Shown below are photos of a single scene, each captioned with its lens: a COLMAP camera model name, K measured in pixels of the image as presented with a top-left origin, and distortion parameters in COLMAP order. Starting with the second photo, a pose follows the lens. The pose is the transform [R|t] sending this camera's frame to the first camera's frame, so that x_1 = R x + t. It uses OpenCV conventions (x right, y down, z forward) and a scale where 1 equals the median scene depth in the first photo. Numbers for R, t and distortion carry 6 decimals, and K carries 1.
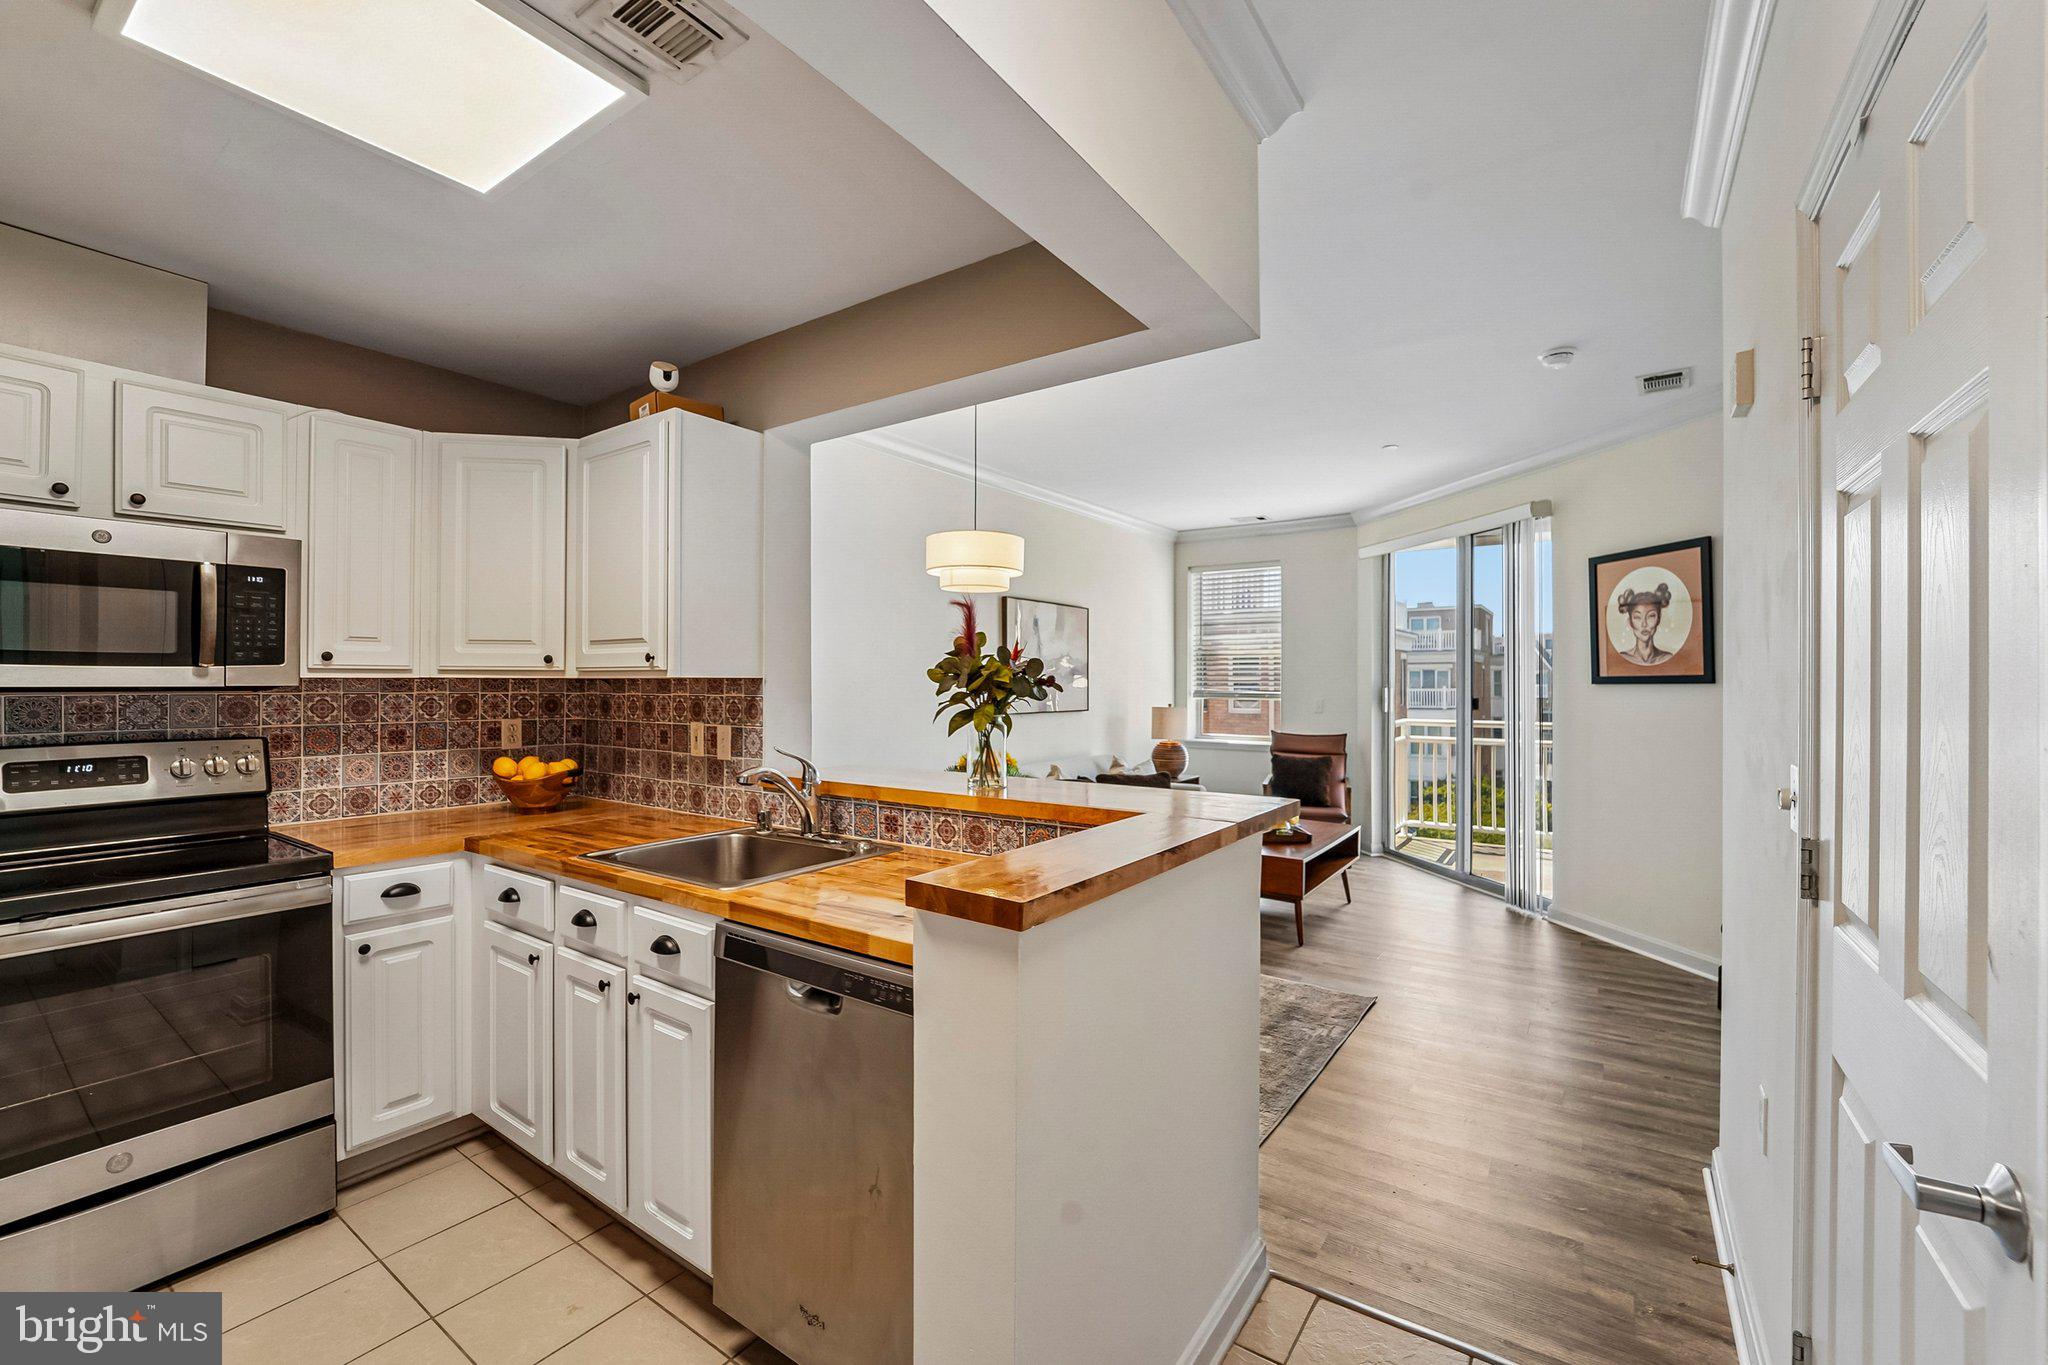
lens RADIAL K [[850.6, 0, 1050.8], [0, 850.6, 685.9], [0, 0, 1]] dist [-0.001737, -0.000290]
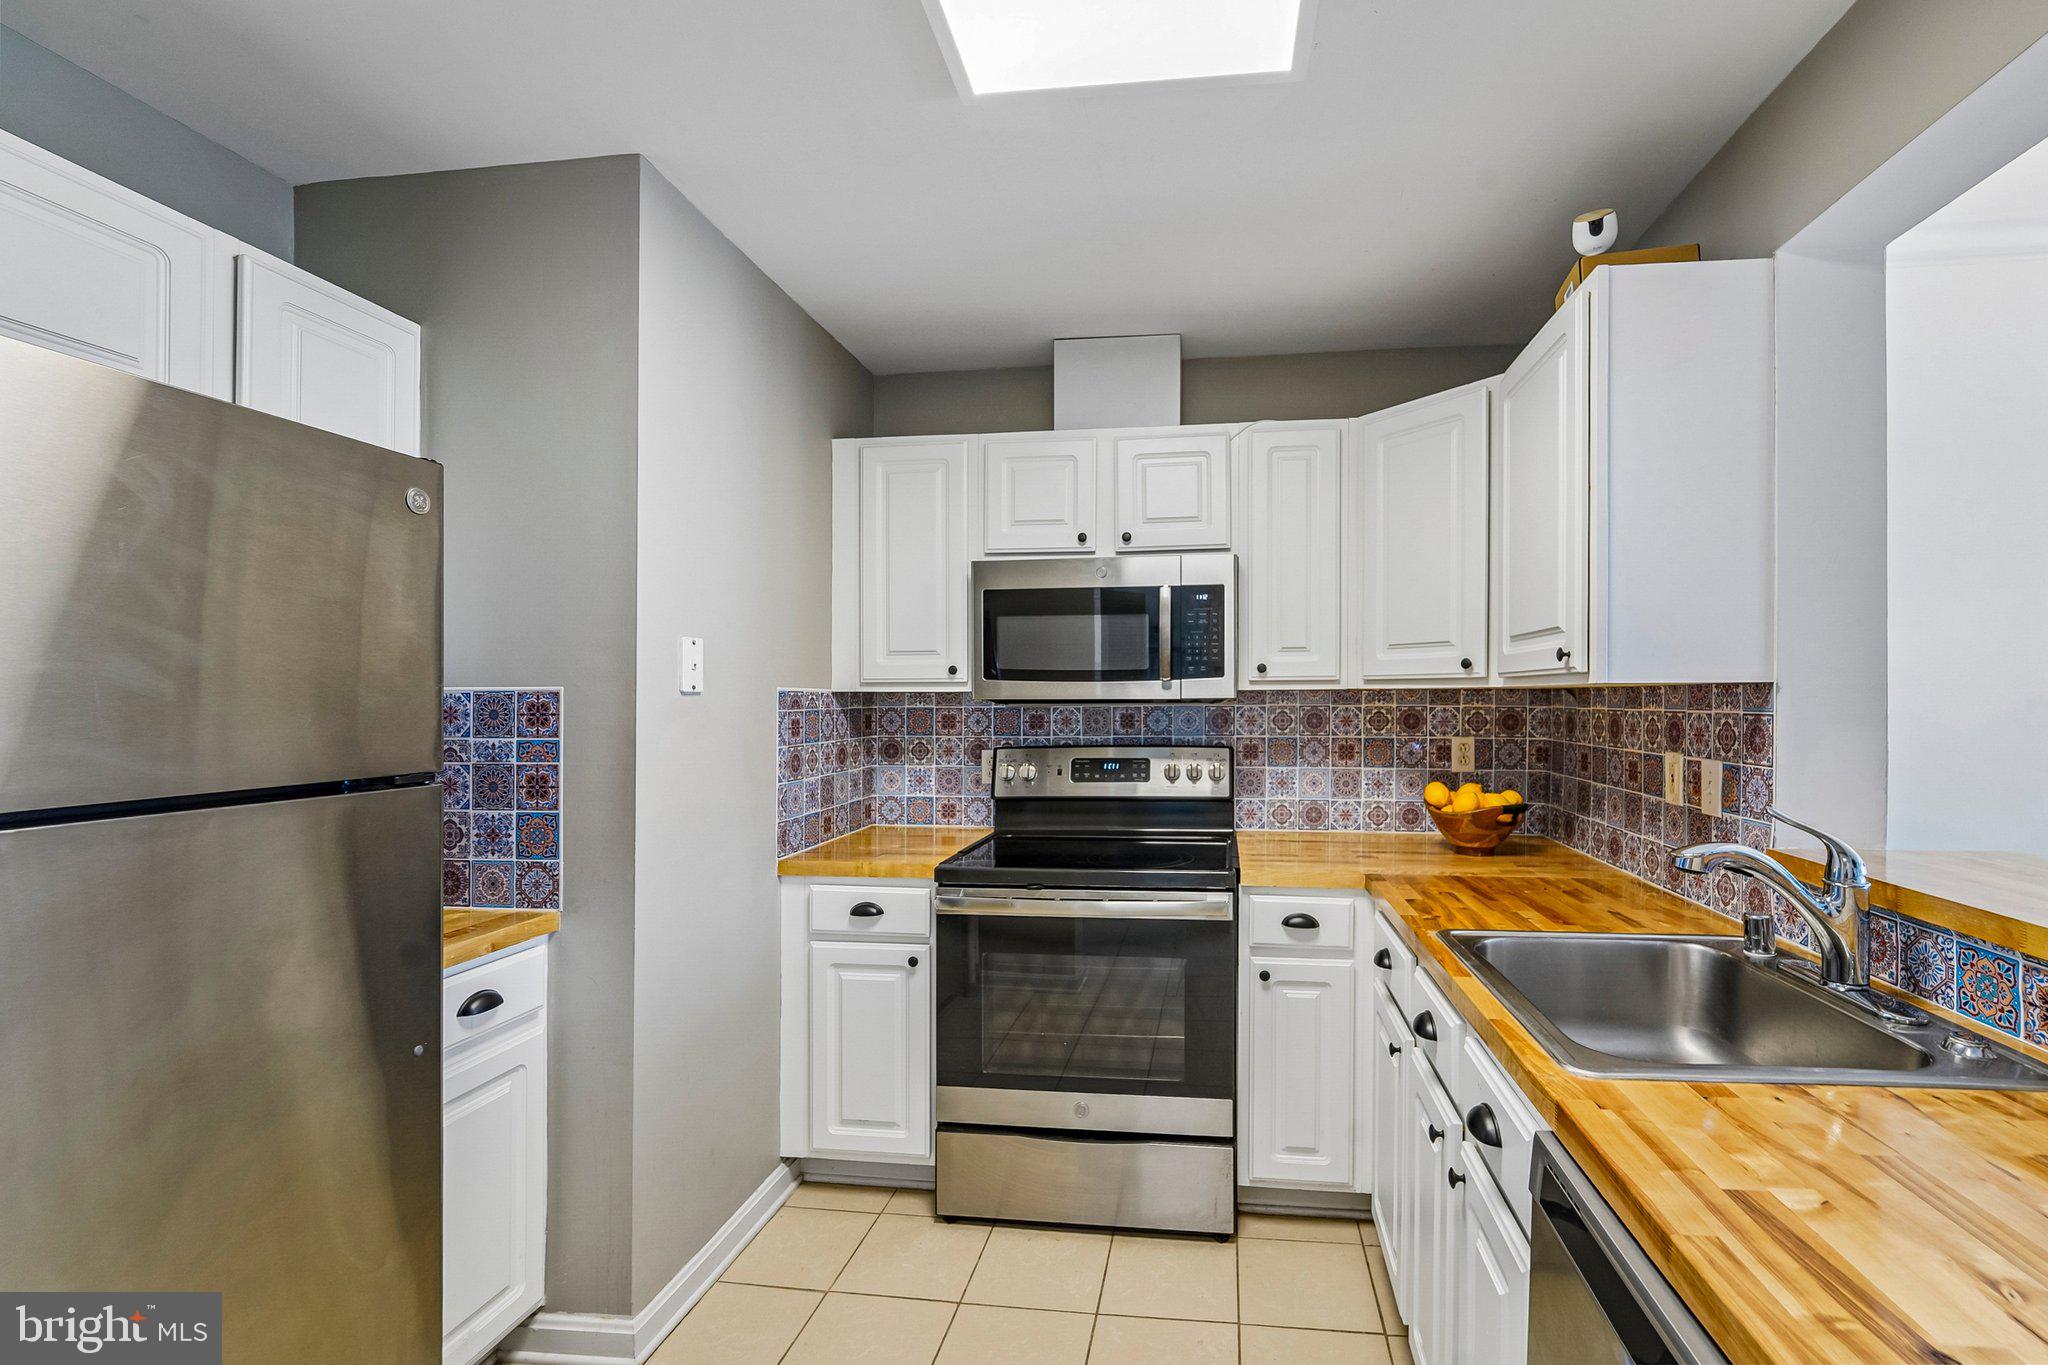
lens RADIAL K [[890.3, 0, 1086.0], [0, 890.3, 707.4], [0, 0, 1]] dist [-0.013056, -0.000188]
pose [[0.439313, 0.006471, -0.898311, -0.005301], [0.002554, 0.999961, 0.008453, 0.001440], [0.898330, -0.006008, 0.439280, 0.302835]]
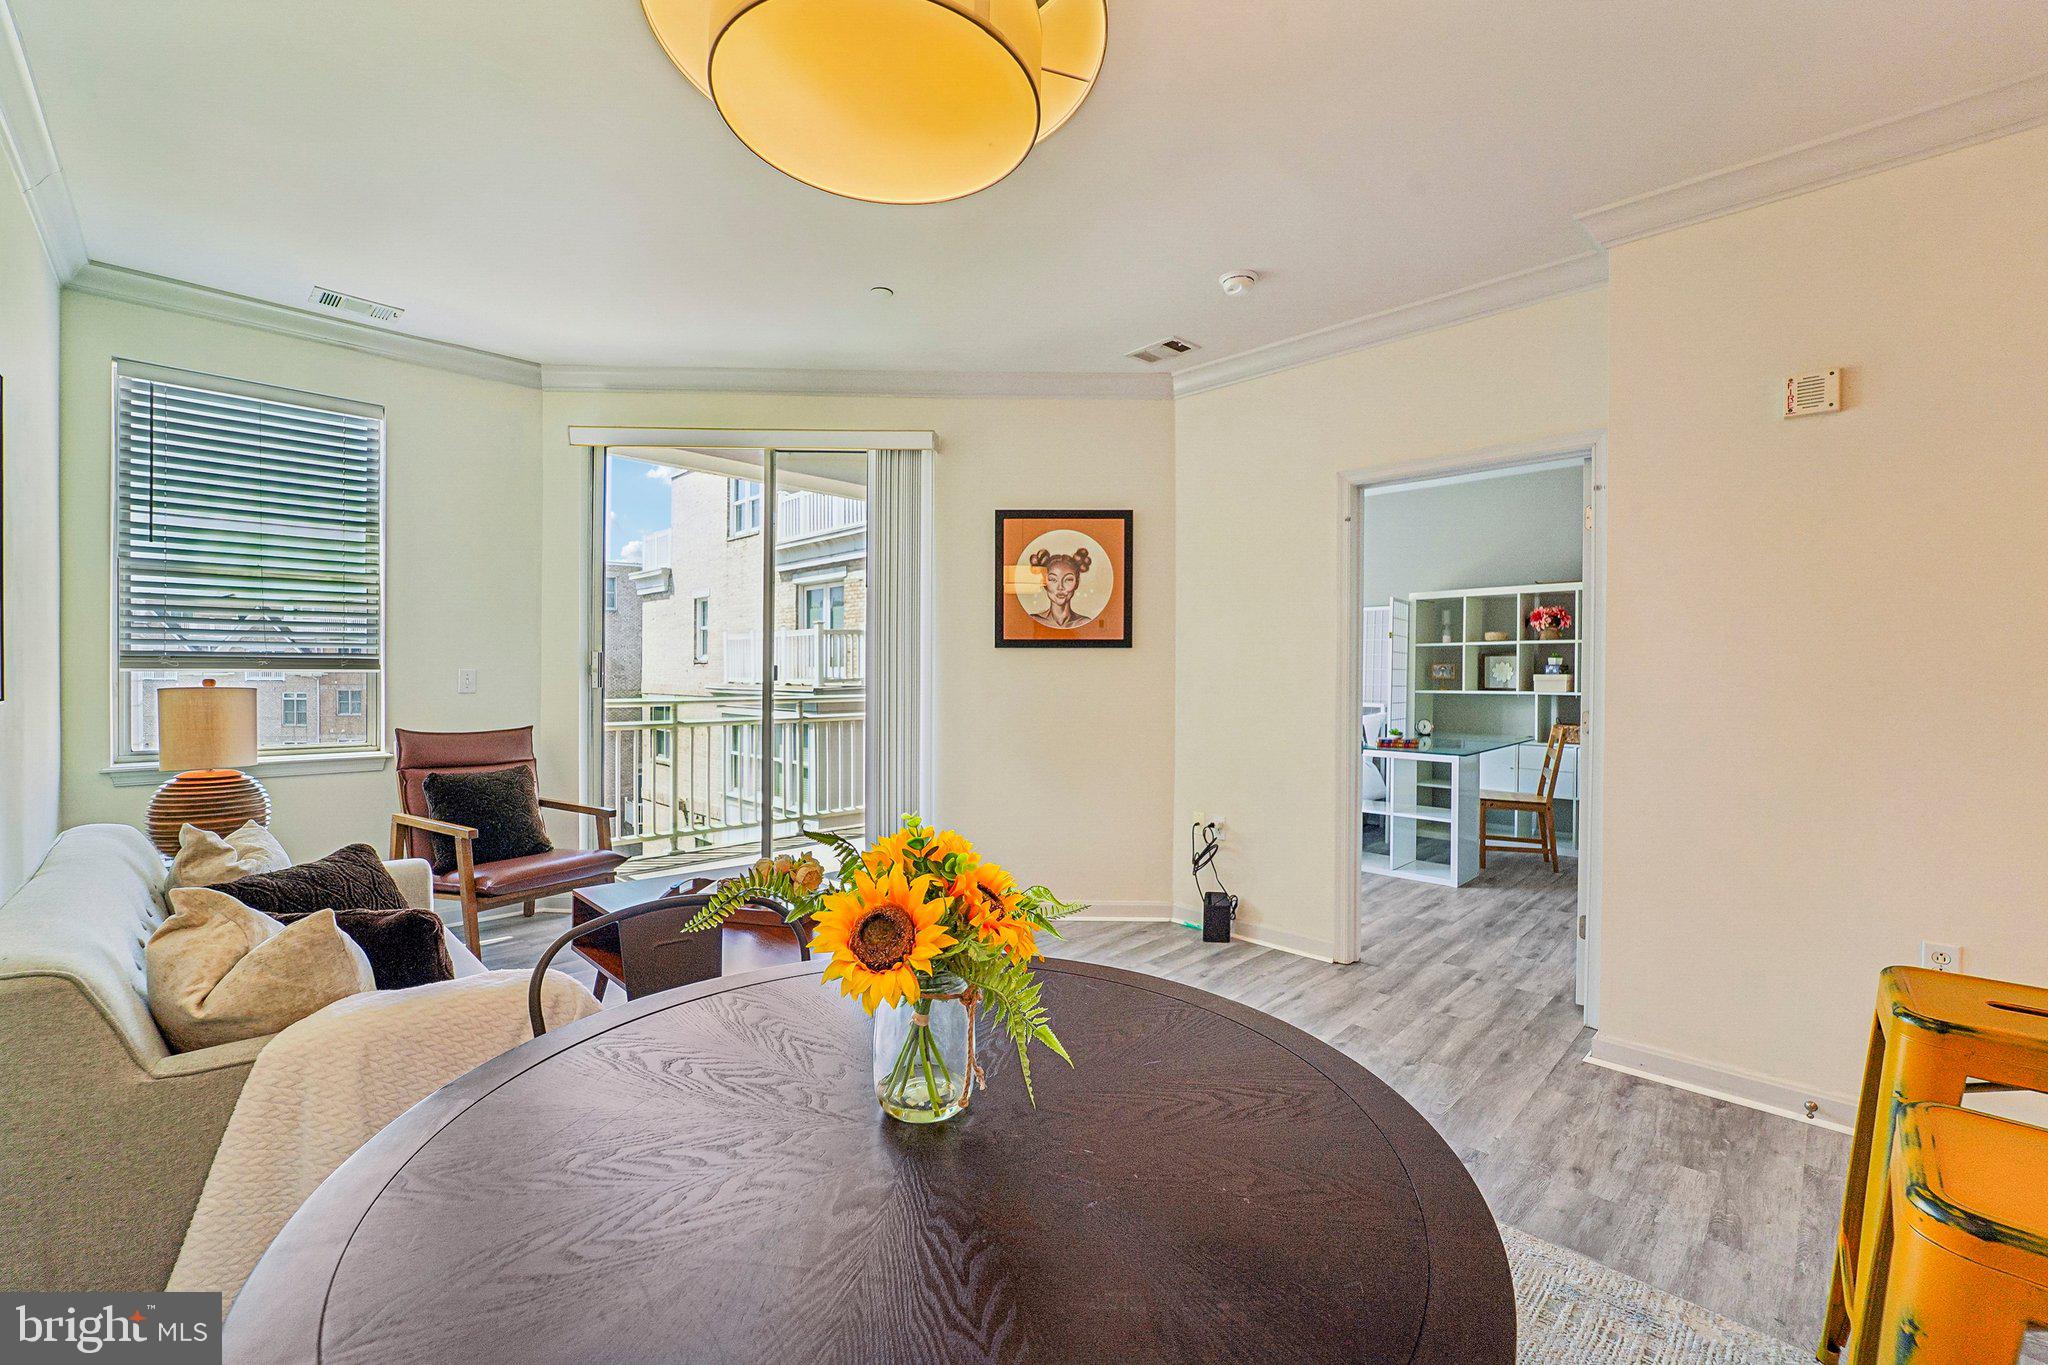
lens RADIAL K [[832.8, 0, 1039.0], [0, 832.8, 679.9], [0, 0, 1]] dist [-0.019381, -0.000184]
pose [[0.193247, -0.010869, 0.981090, -0.397955], [-0.005028, 0.999915, 0.012068, 0.036646], [-0.981137, -0.007265, 0.193176, 1.295148]]
